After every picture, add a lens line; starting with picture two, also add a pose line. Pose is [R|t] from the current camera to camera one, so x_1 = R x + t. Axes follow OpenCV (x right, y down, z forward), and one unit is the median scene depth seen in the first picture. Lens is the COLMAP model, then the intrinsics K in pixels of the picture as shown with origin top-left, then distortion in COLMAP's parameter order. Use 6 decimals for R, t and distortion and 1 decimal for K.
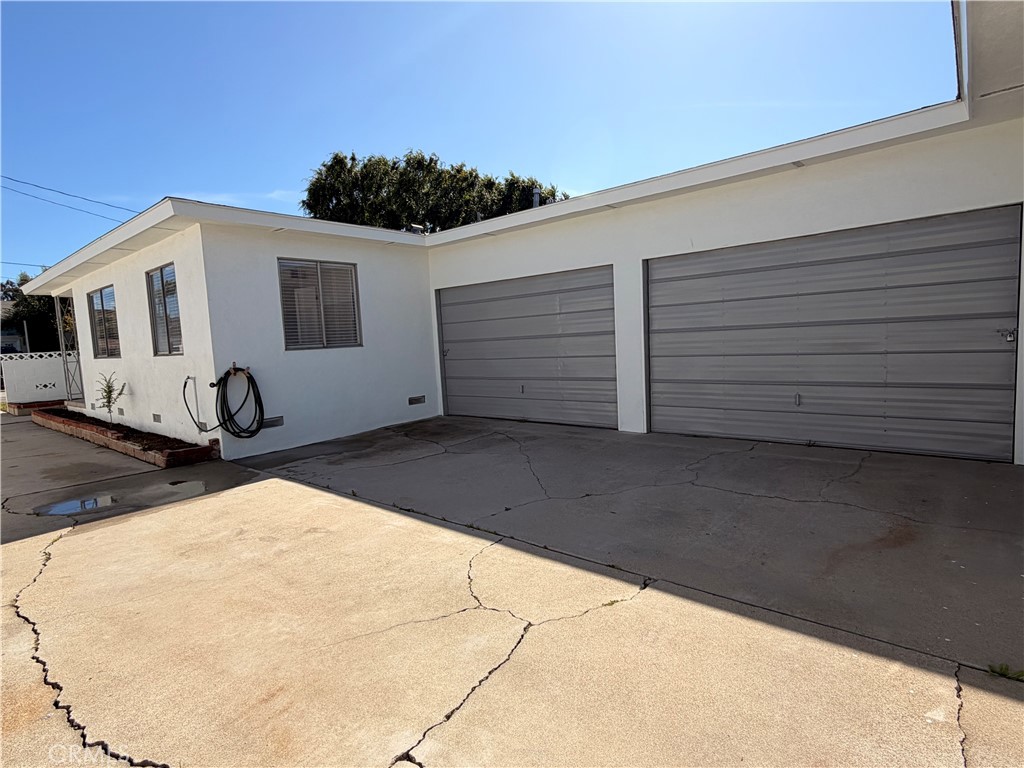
lens RADIAL K [[543.9, 0, 507.8], [0, 543.9, 383.9], [0, 0, 1]] dist [-0.003060, 0.001055]
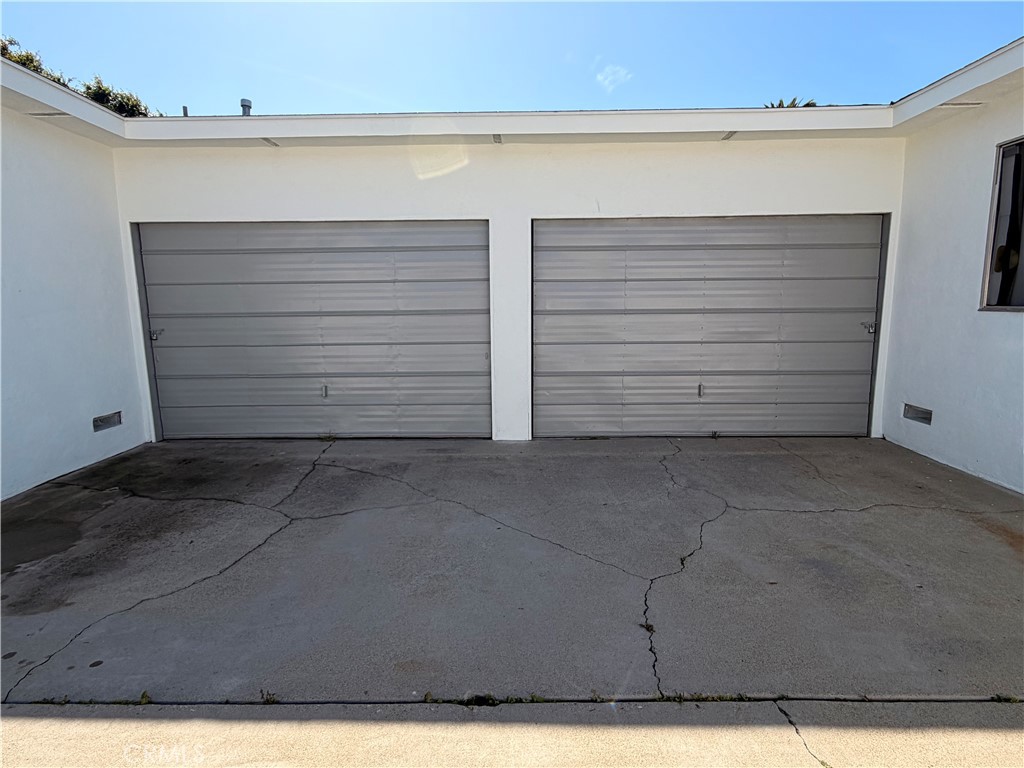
lens RADIAL K [[543.9, 0, 513.1], [0, 543.9, 381.8], [0, 0, 1]] dist [-0.003060, 0.001055]
pose [[0.757050, -0.048152, 0.651580, -0.295341], [0.026612, 0.998725, 0.042886, -0.031244], [-0.652814, -0.015127, 0.757367, 0.436672]]
